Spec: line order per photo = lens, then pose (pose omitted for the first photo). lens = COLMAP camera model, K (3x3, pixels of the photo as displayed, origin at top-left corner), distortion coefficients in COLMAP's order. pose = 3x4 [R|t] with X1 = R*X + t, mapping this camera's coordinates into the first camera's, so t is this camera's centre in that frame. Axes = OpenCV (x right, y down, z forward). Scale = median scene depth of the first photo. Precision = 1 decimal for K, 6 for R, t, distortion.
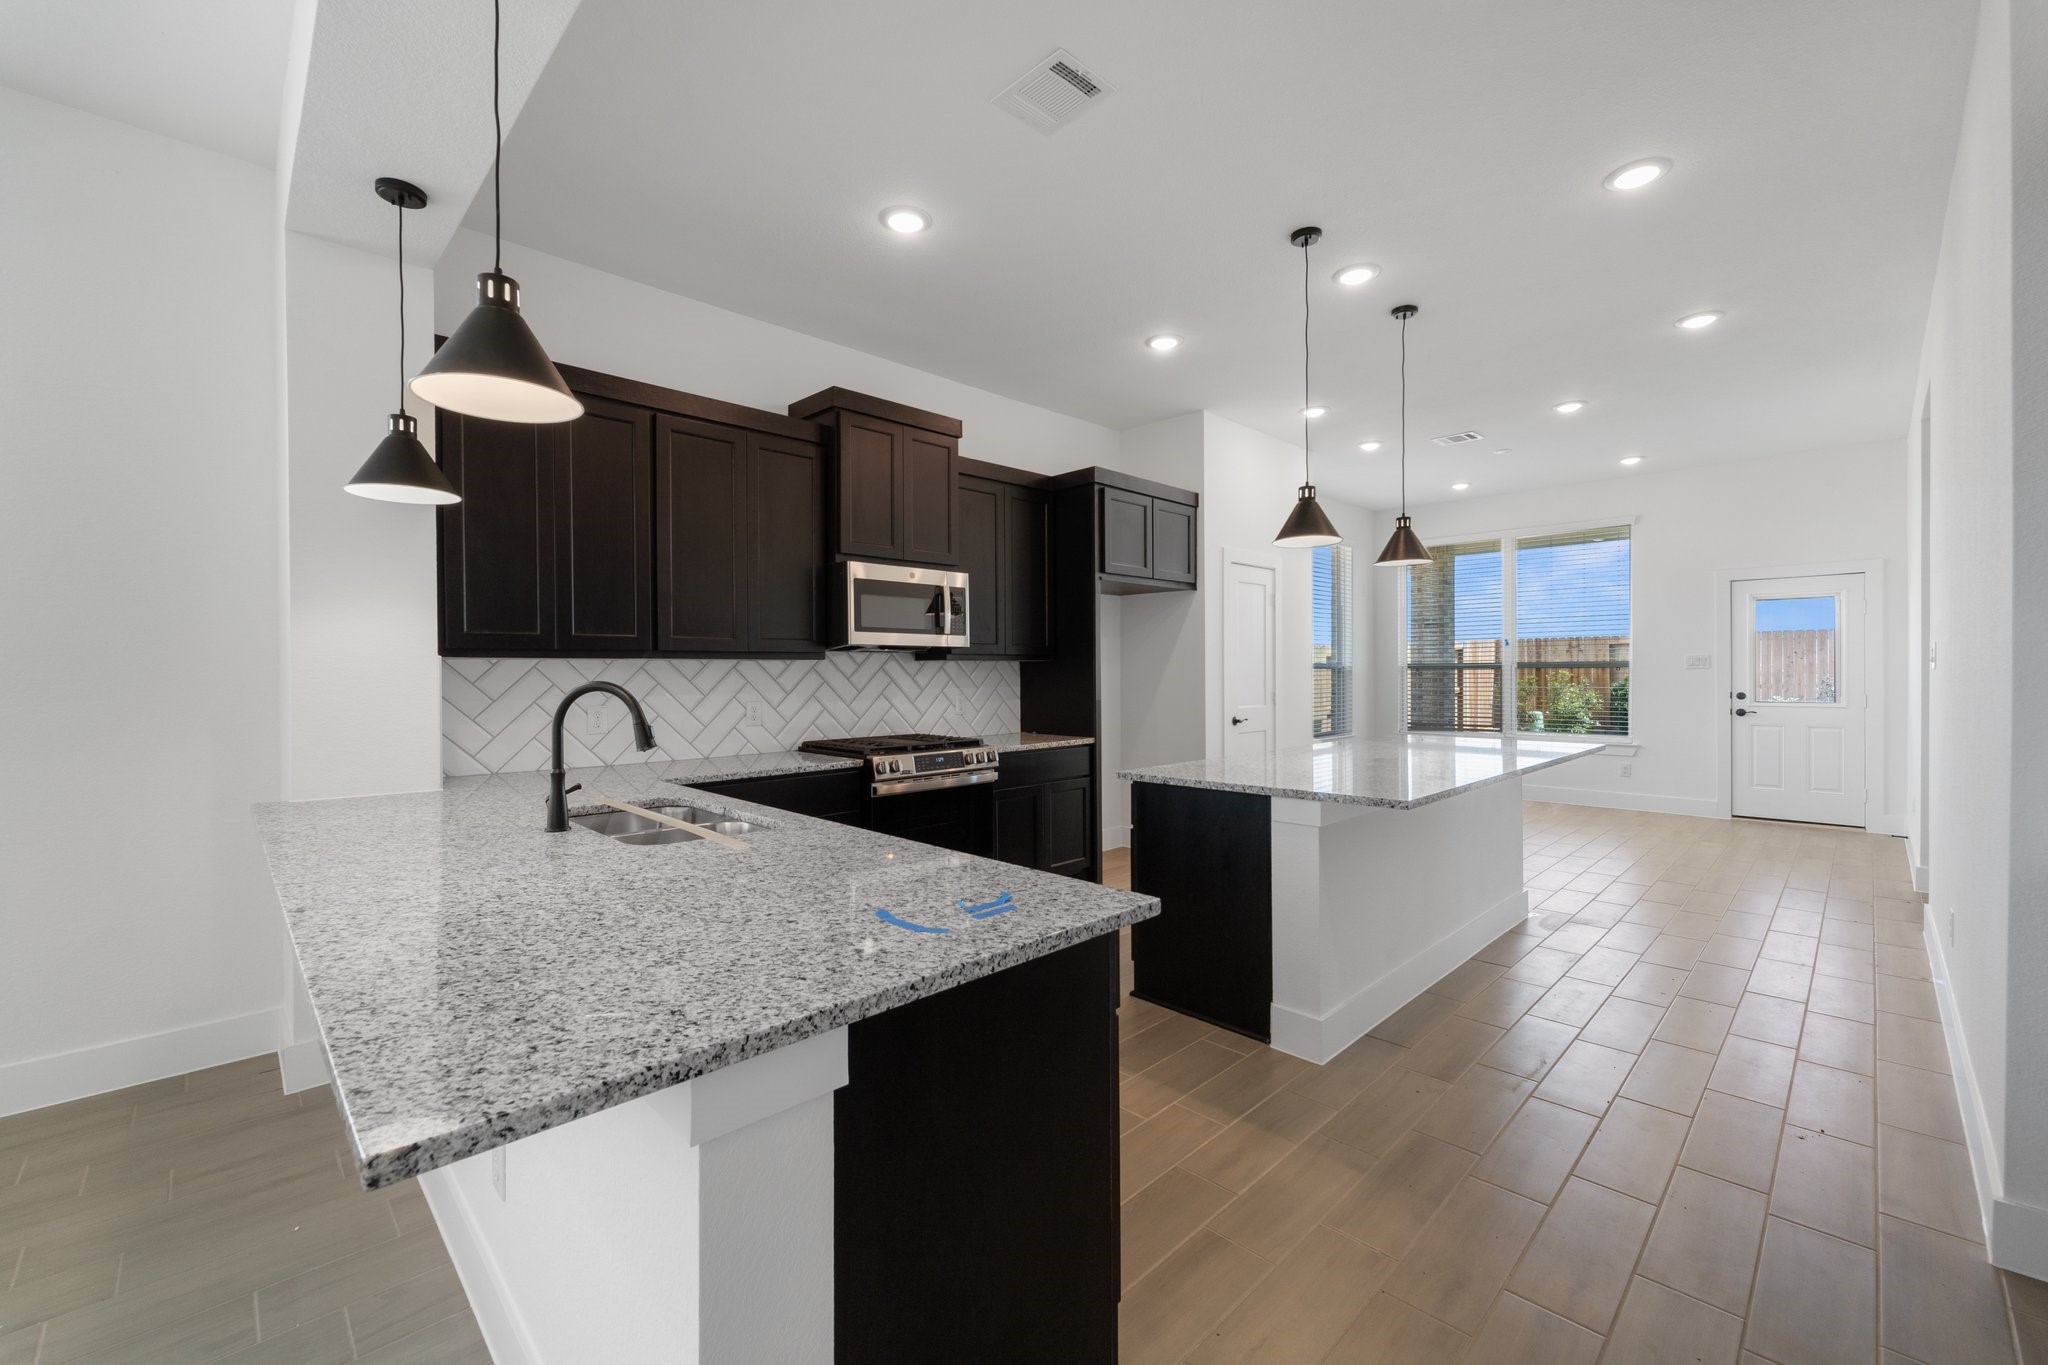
lens RADIAL K [[832.2, 0, 1029.0], [0, 832.2, 673.9], [0, 0, 1]] dist [0.003671, -0.000917]
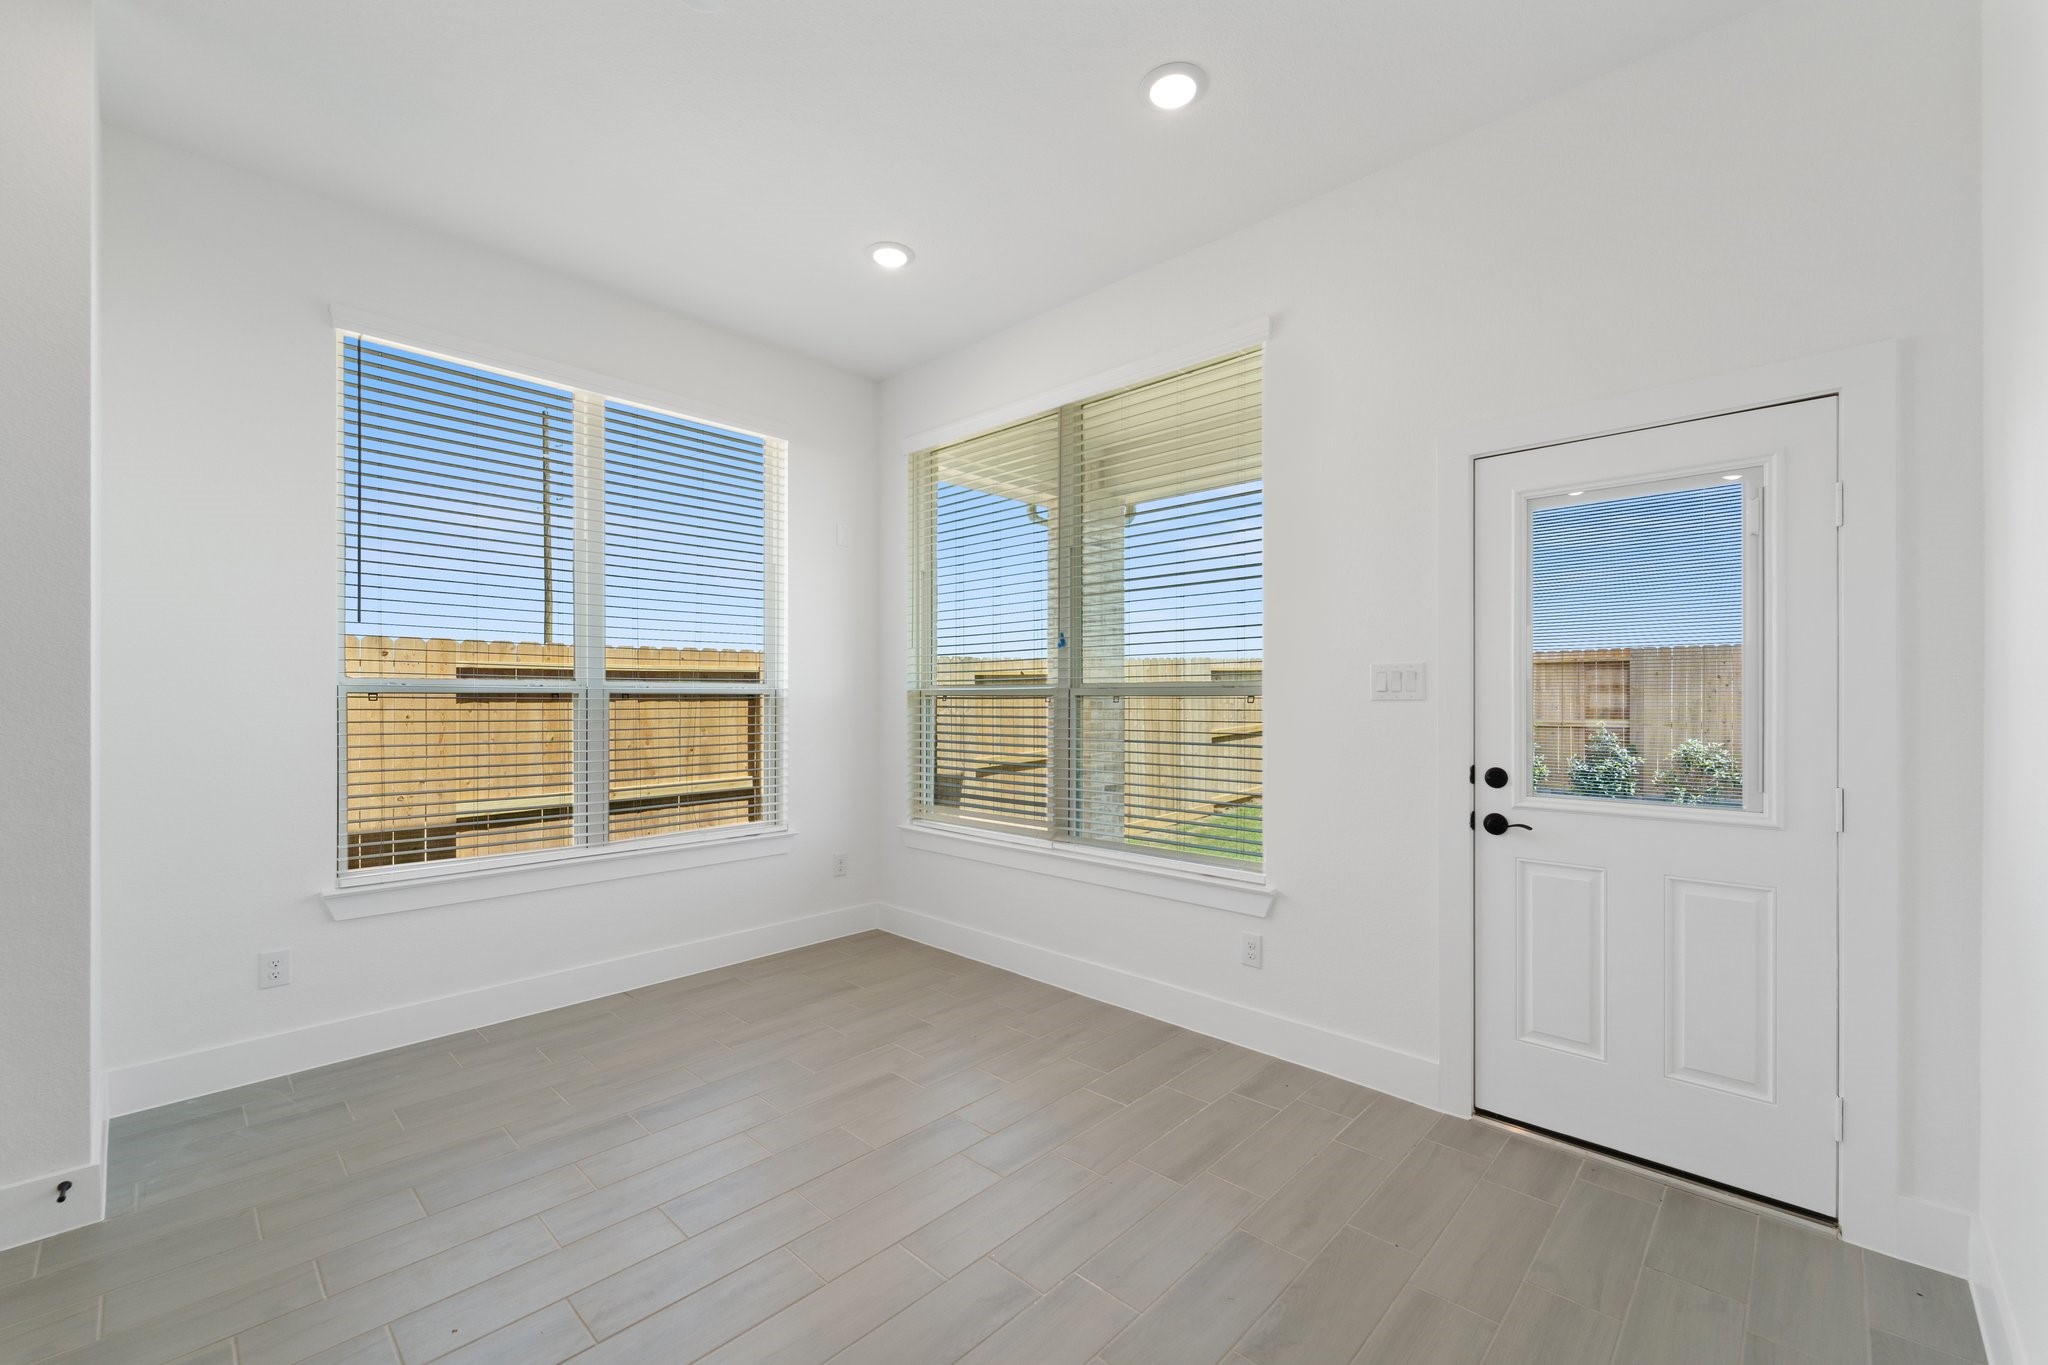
lens RADIAL K [[832.2, 0, 1027.1], [0, 832.2, 698.6], [0, 0, 1]] dist [0.003671, -0.000917]
pose [[0.999596, 0.004941, 0.027997, 0.619222], [-0.004931, 0.999988, -0.000431, -0.006000], [-0.027999, 0.000293, 0.999608, 0.625227]]
